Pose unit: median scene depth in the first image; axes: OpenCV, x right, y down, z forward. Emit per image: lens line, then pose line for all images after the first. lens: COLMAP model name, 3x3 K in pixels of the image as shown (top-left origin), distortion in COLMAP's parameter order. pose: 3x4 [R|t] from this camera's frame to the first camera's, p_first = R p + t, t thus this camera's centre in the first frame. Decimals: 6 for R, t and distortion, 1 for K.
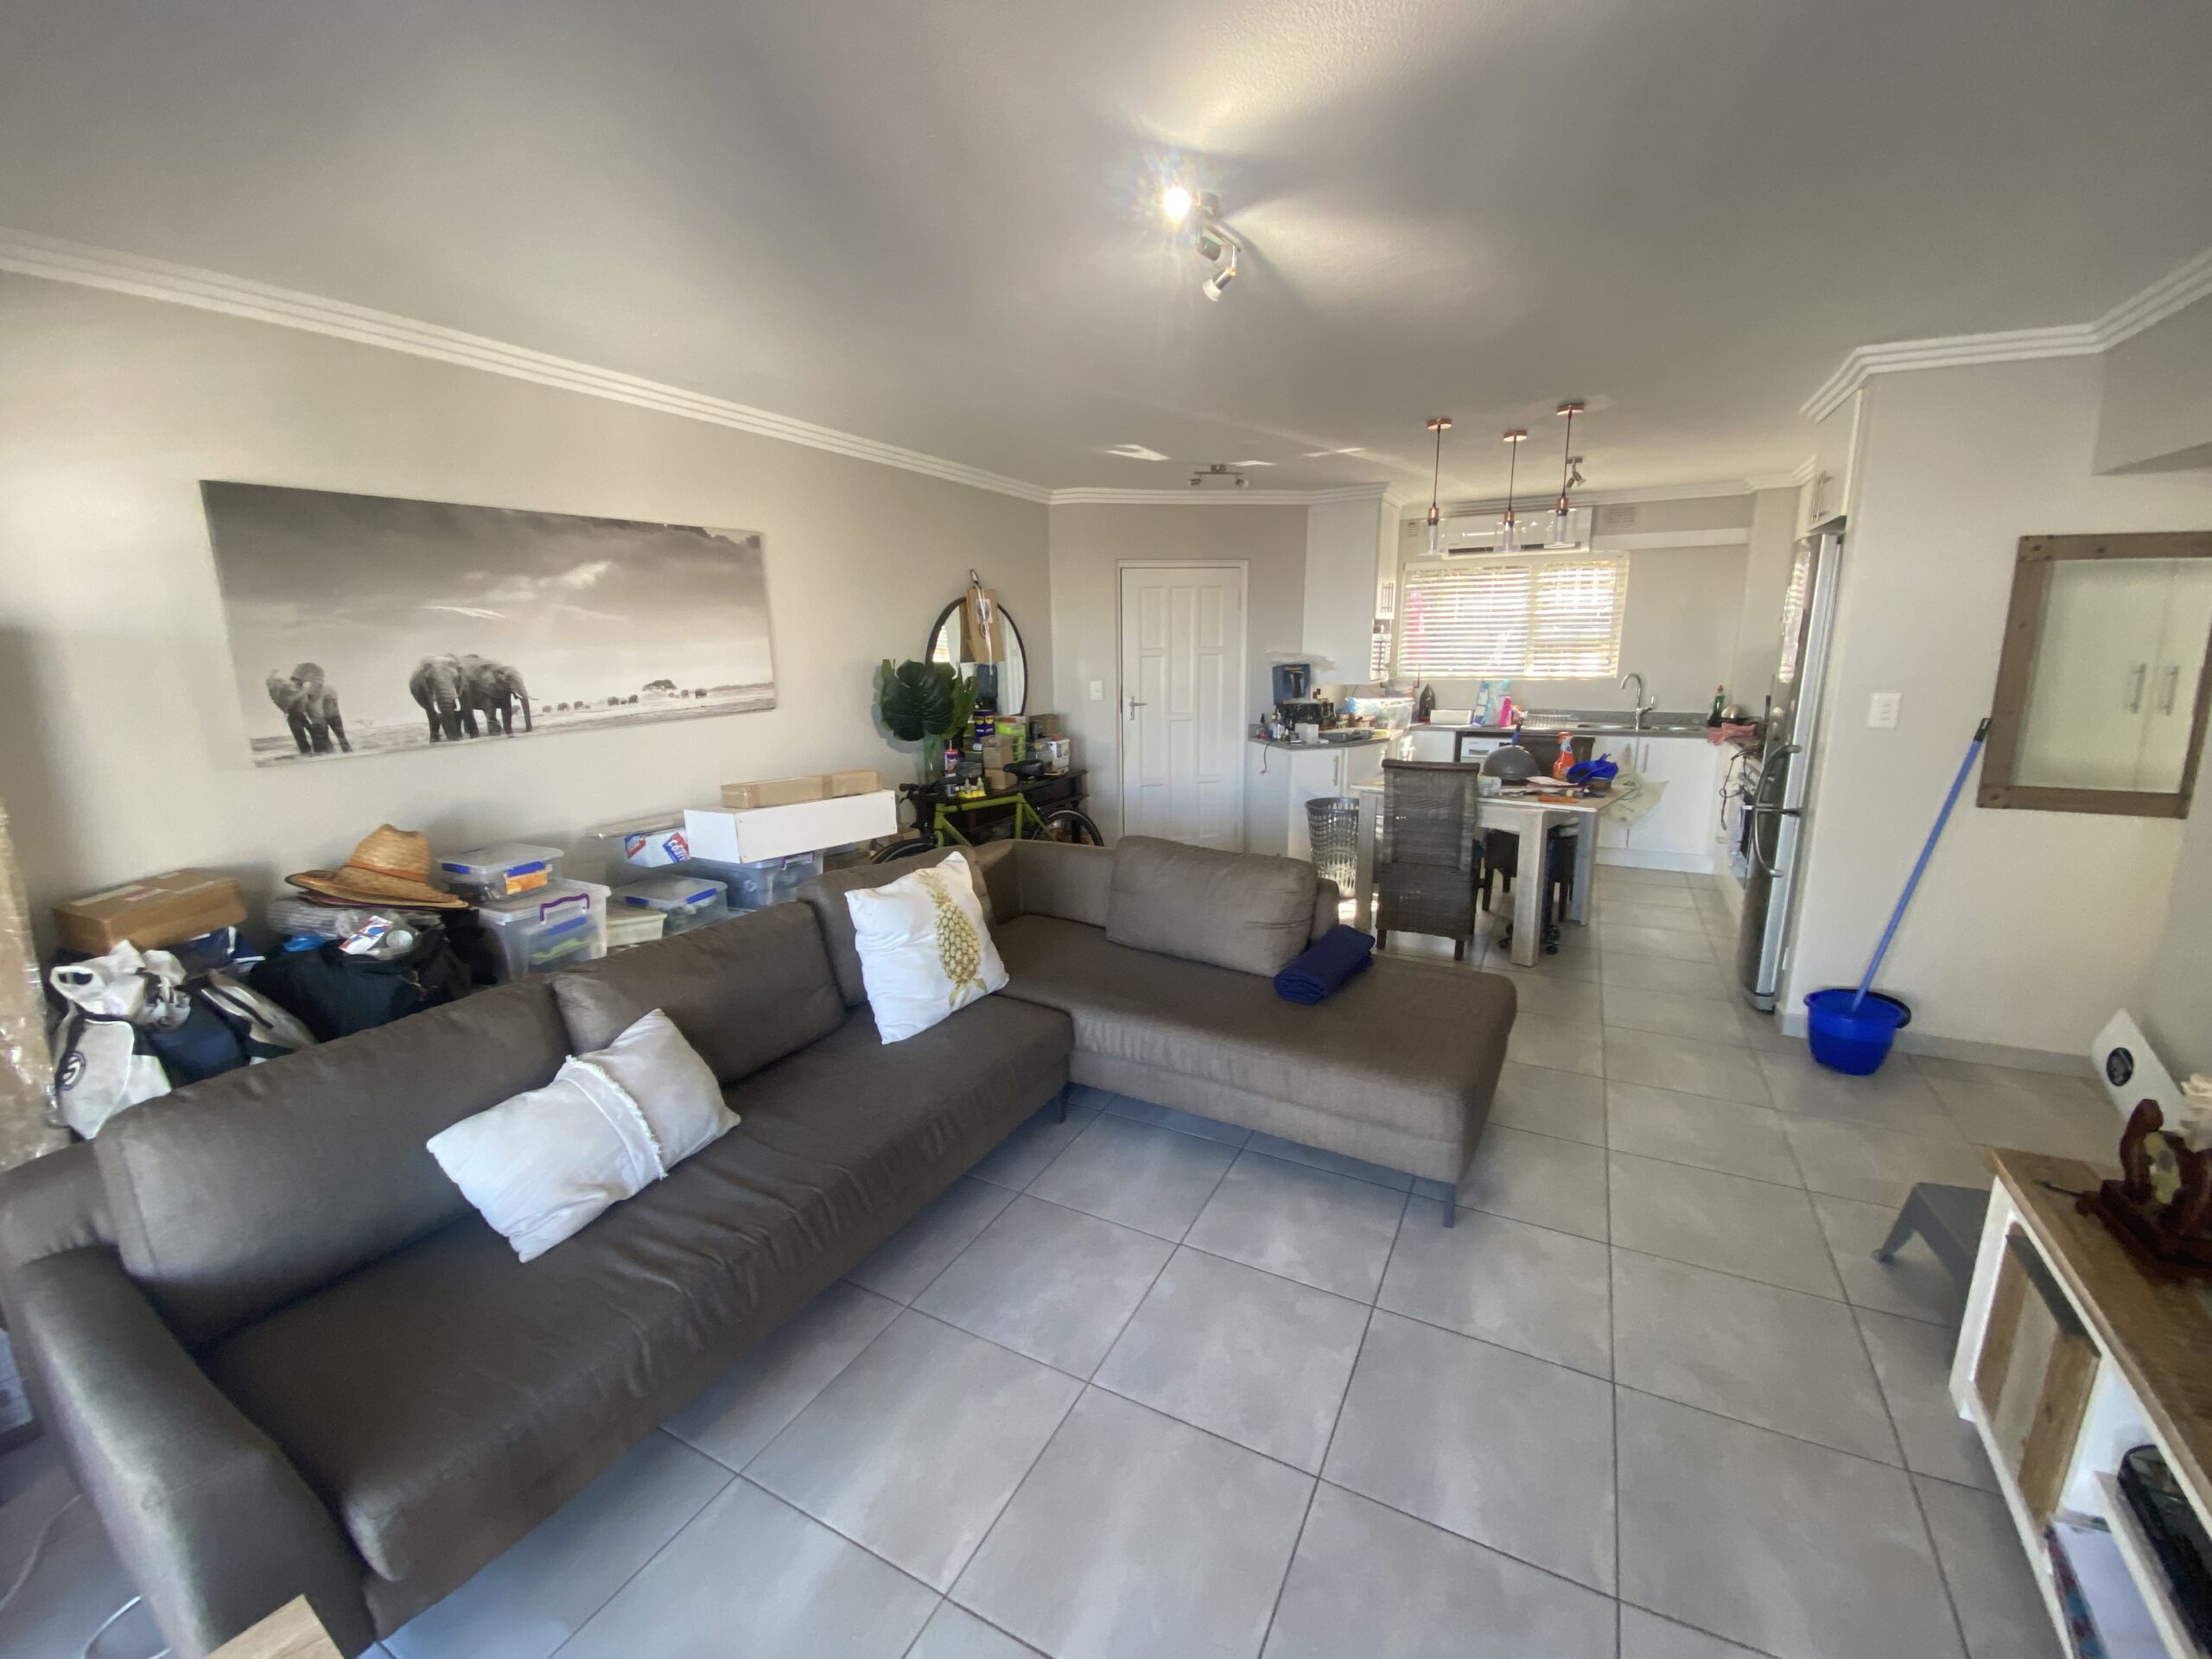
lens RADIAL K [[895.7, 0, 1104.3], [0, 895.7, 823.1], [0, 0, 1]] dist [0.042695, -0.034355]
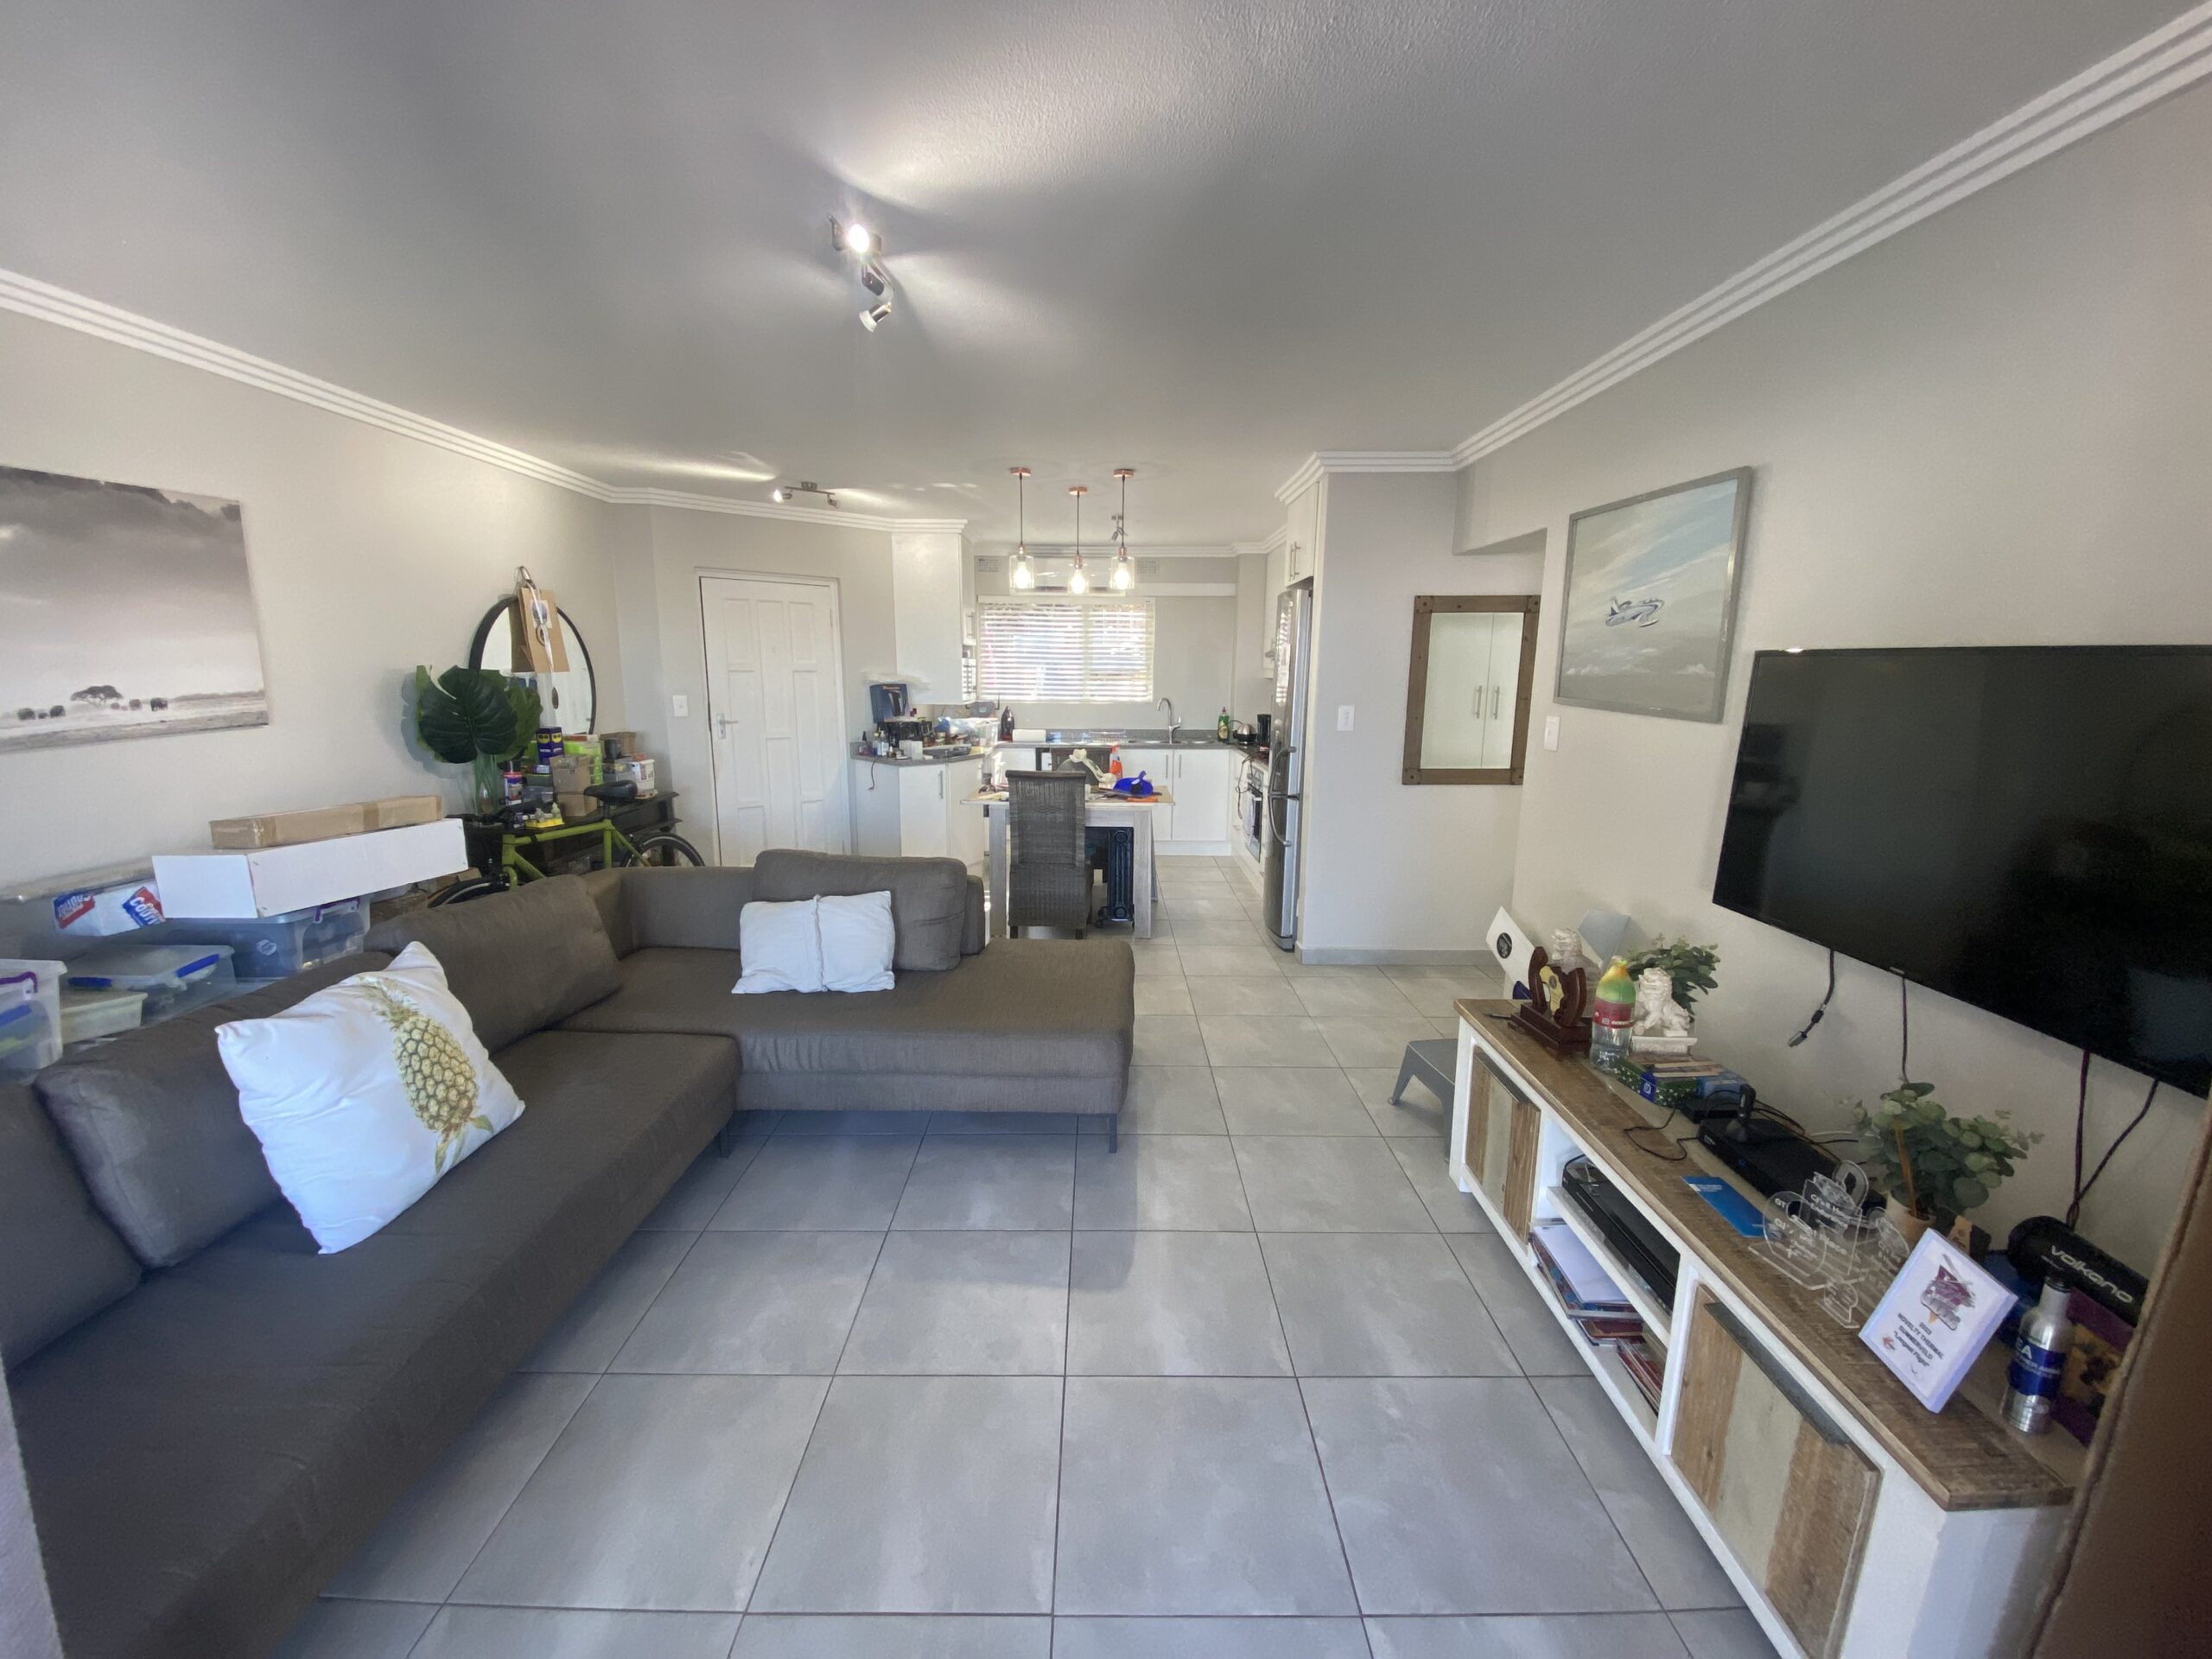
lens RADIAL K [[891.3, 0, 1109.0], [0, 891.3, 824.6], [0, 0, 1]] dist [0.020735, -0.020493]
pose [[0.880614, -0.059282, 0.470110, -0.110378], [0.073216, 0.997251, -0.011393, 0.025937], [-0.468143, 0.044452, 0.882534, -0.028045]]
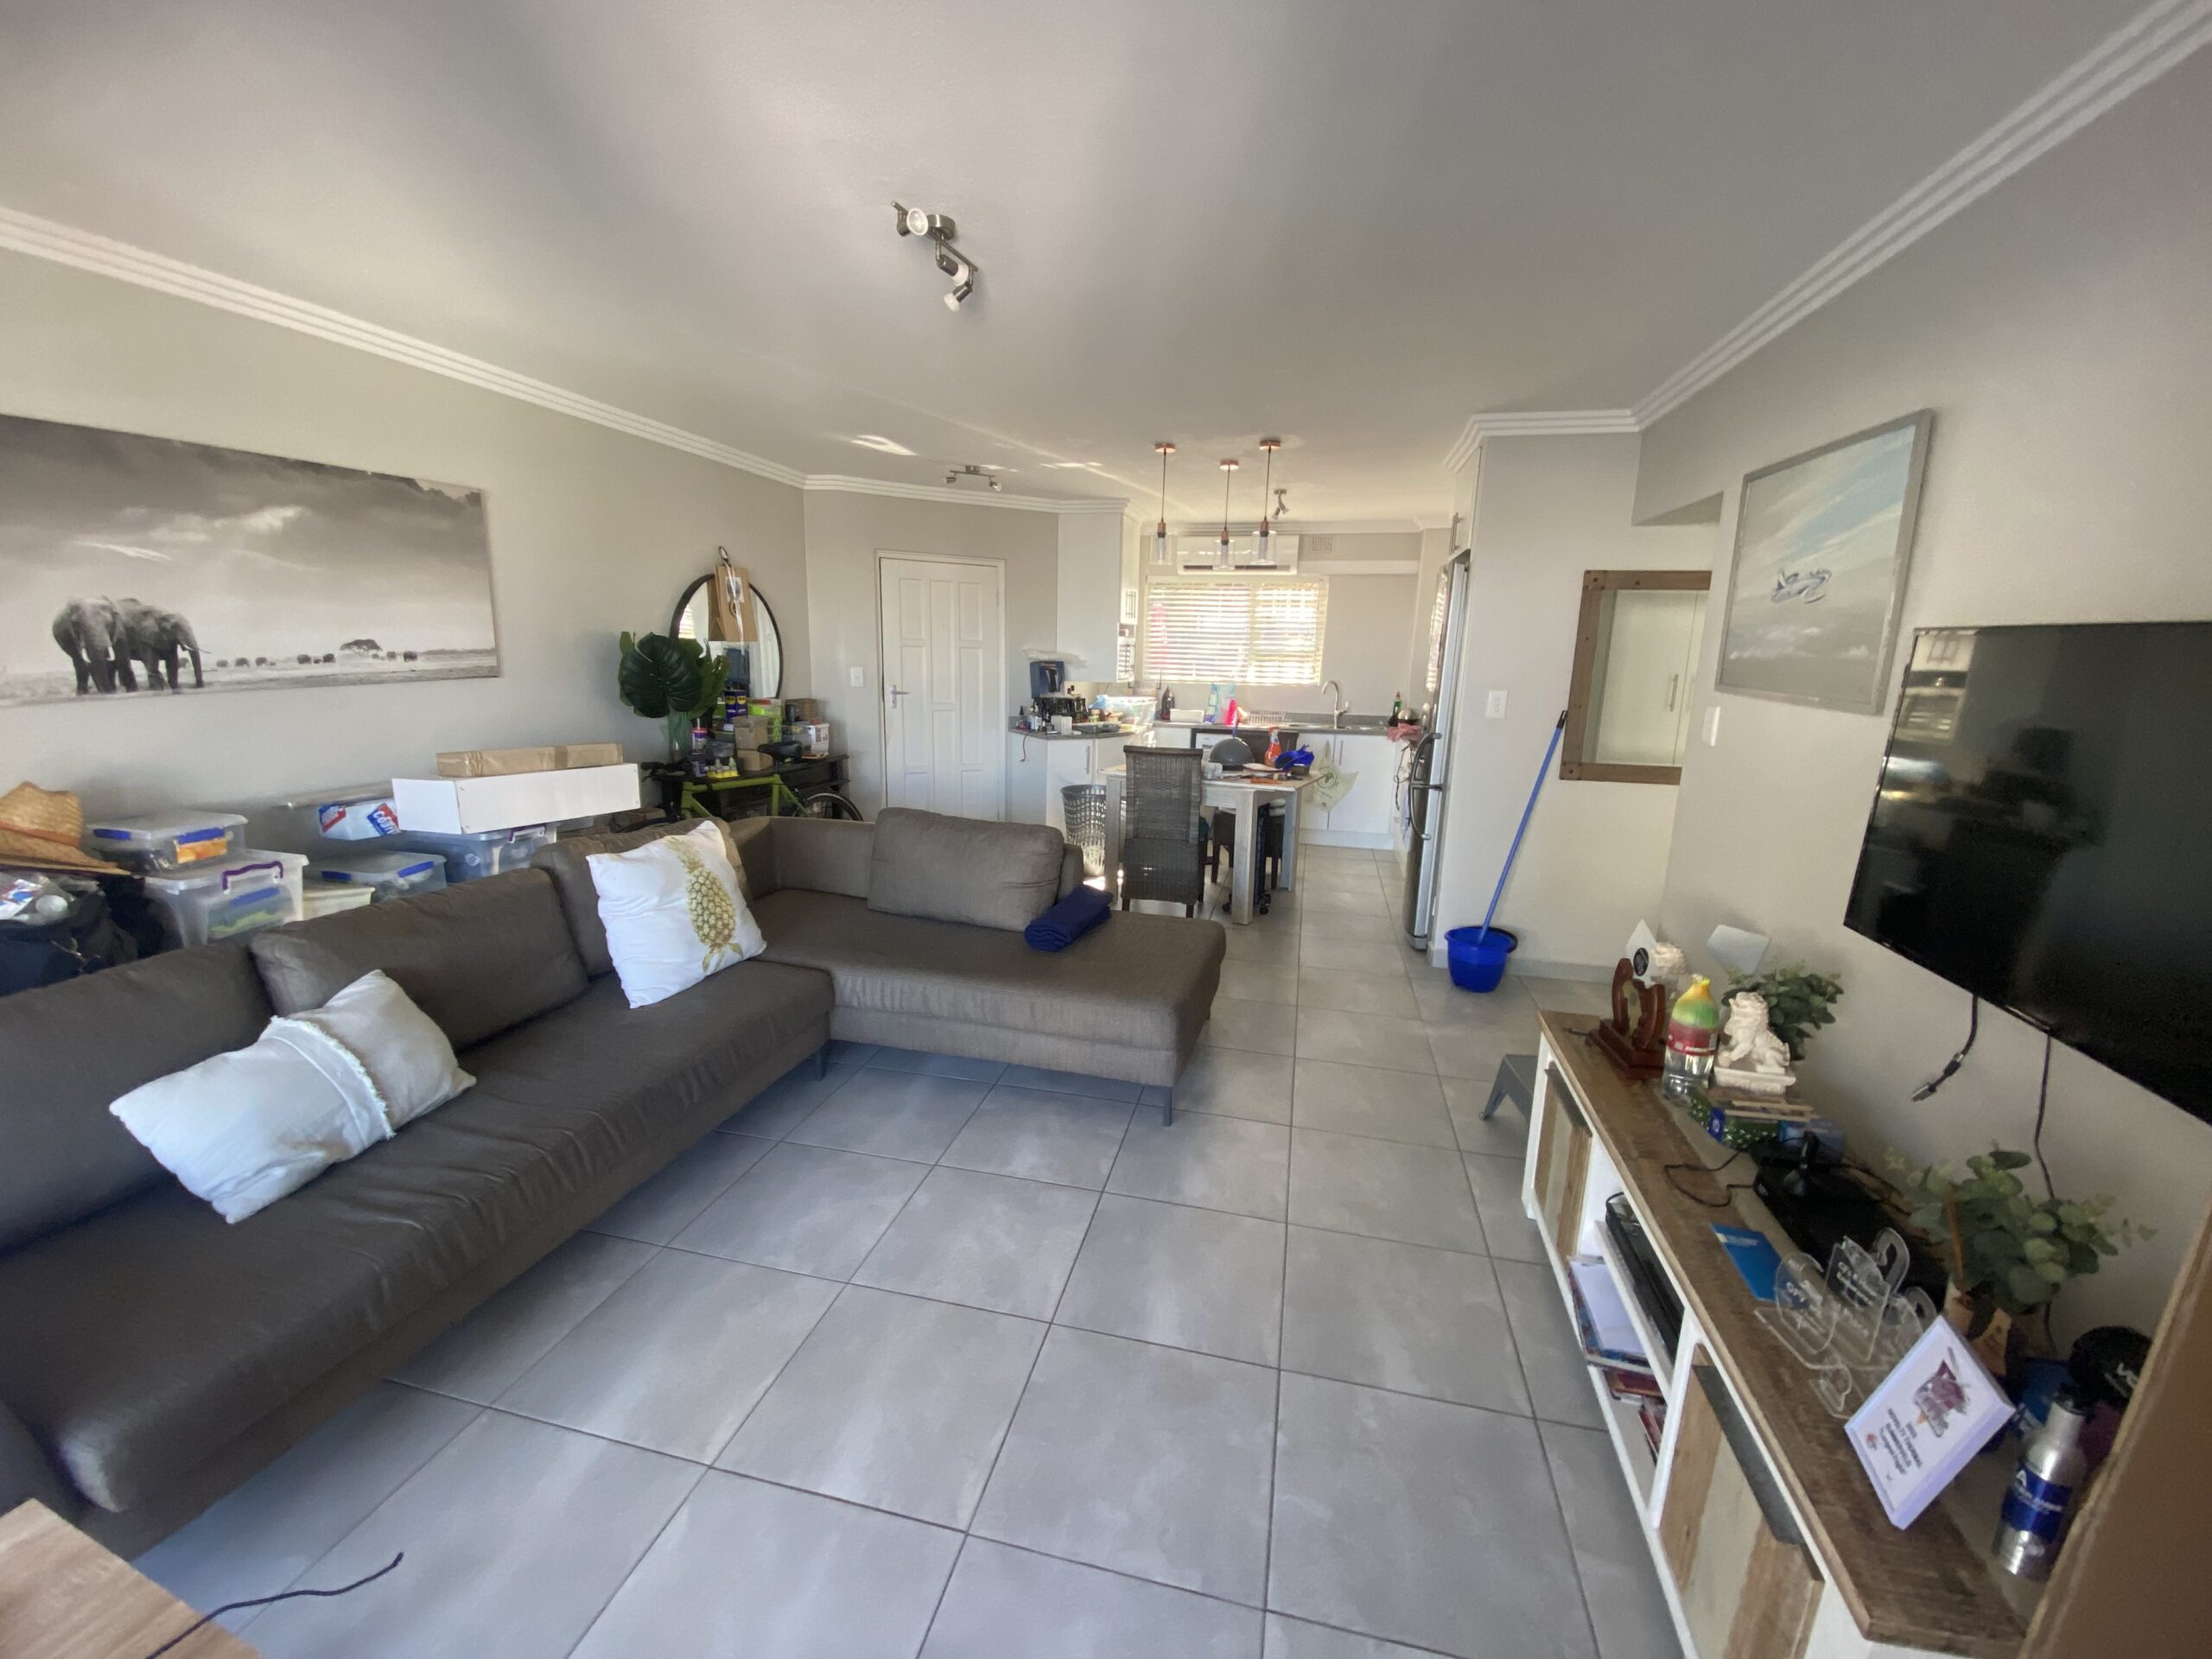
lens RADIAL K [[891.3, 0, 1109.0], [0, 891.3, 824.6], [0, 0, 1]] dist [0.020735, -0.020493]
pose [[0.966015, -0.008976, 0.258331, 0.007586], [0.010564, 0.999933, -0.004757, 0.044706], [-0.258271, 0.007325, 0.966045, -0.079448]]
